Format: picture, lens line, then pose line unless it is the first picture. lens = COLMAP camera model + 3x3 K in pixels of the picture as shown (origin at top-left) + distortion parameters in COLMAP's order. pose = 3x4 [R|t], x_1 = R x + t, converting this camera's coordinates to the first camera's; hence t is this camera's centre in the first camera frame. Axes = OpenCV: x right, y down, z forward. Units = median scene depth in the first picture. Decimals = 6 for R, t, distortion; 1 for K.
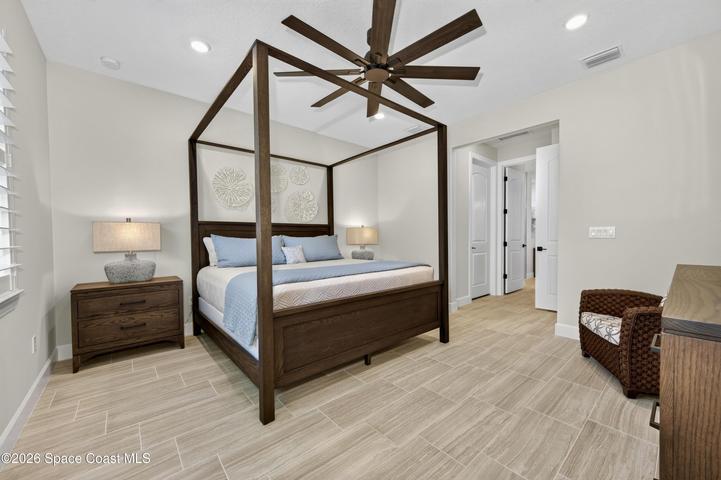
lens RADIAL K [[280.4, 0, 360.2], [0, 280.4, 241.1], [0, 0, 1]] dist [0.002433, -0.000204]
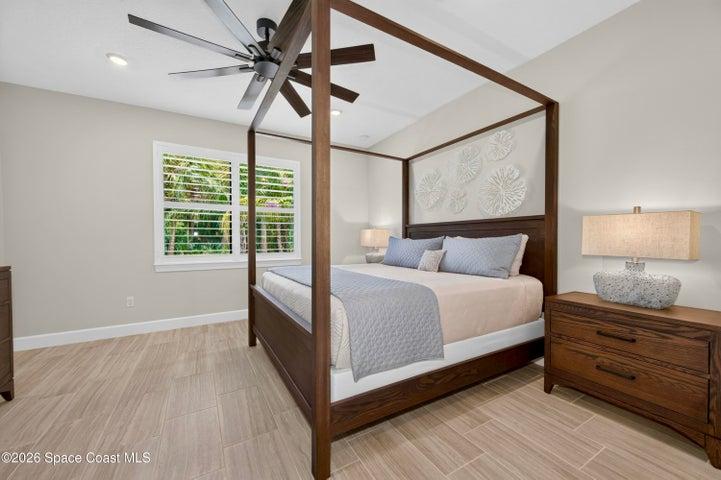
lens RADIAL K [[280.4, 0, 363.5], [0, 280.4, 242.0], [0, 0, 1]] dist [0.002433, -0.000204]
pose [[-0.173233, 0.017664, -0.984722, 0.886362], [-0.006861, 0.999793, 0.019142, -0.027503], [0.984857, 0.010072, -0.173076, 1.399145]]
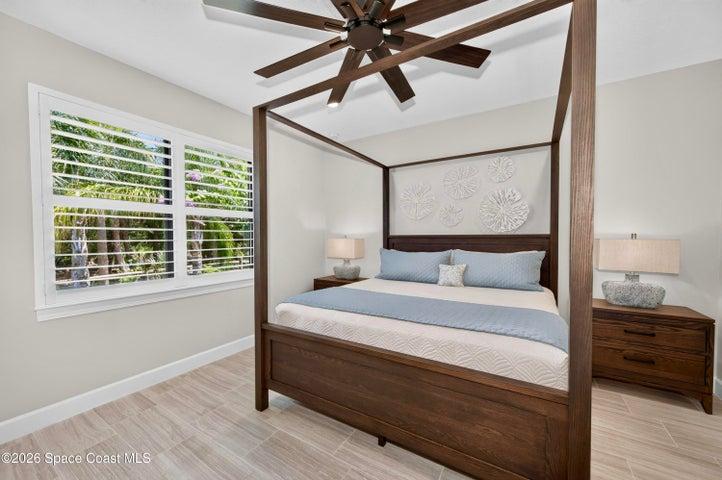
lens RADIAL K [[280.8, 0, 360.7], [0, 280.8, 241.9], [0, 0, 1]] dist [0.002433, -0.000204]
pose [[0.302418, 0.024306, -0.952865, 0.689444], [-0.010816, 0.999698, 0.022068, -0.094024], [0.953114, 0.003633, 0.302590, 0.735899]]
